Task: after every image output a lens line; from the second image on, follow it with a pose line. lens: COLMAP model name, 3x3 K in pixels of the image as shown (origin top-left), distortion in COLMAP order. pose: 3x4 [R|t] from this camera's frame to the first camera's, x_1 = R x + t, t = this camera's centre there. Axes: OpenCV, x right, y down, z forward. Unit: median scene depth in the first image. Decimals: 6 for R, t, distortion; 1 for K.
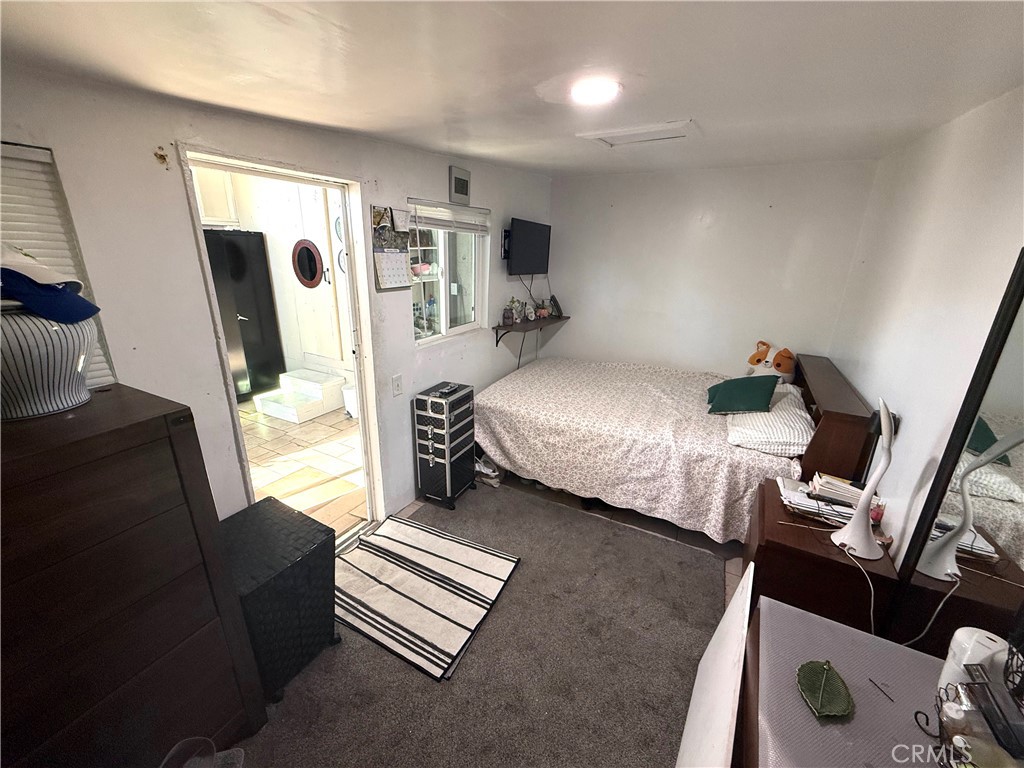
lens RADIAL K [[408.2, 0, 510.2], [0, 408.2, 382.9], [0, 0, 1]] dist [0.000393, 0.000542]
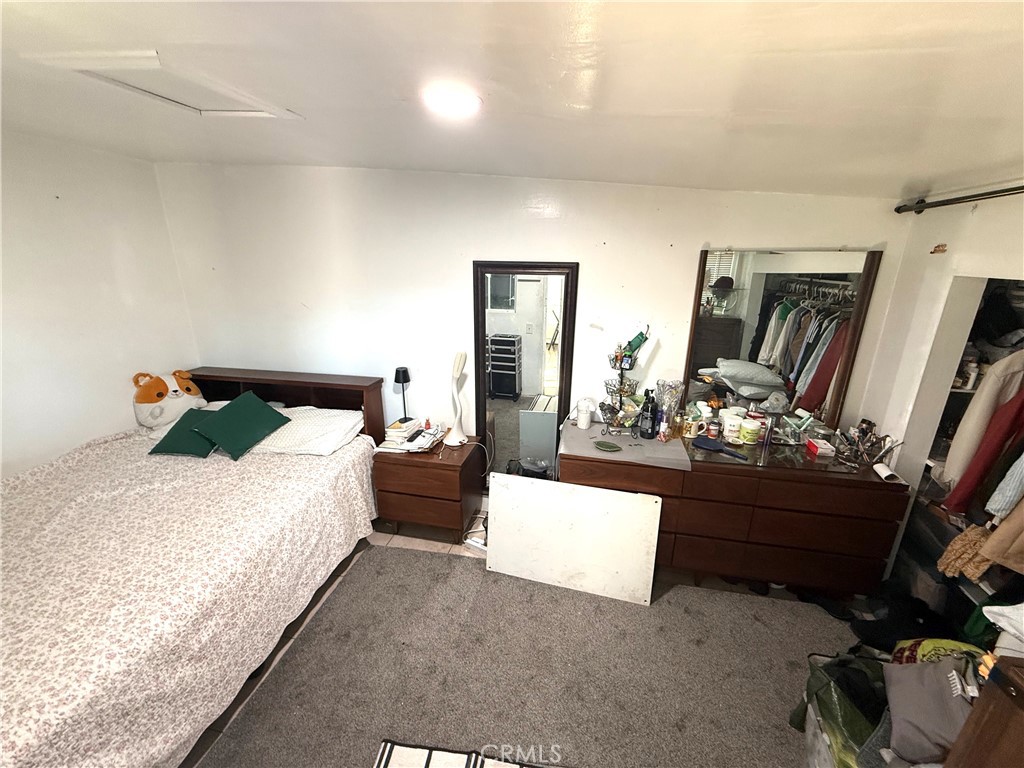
lens RADIAL K [[408.2, 0, 511.2], [0, 408.2, 380.2], [0, 0, 1]] dist [0.000393, 0.000542]
pose [[-0.299396, -0.304166, 0.904348, -0.350314], [0.288061, 0.874781, 0.389588, -0.214031], [-0.909606, 0.377148, -0.174287, 0.549581]]
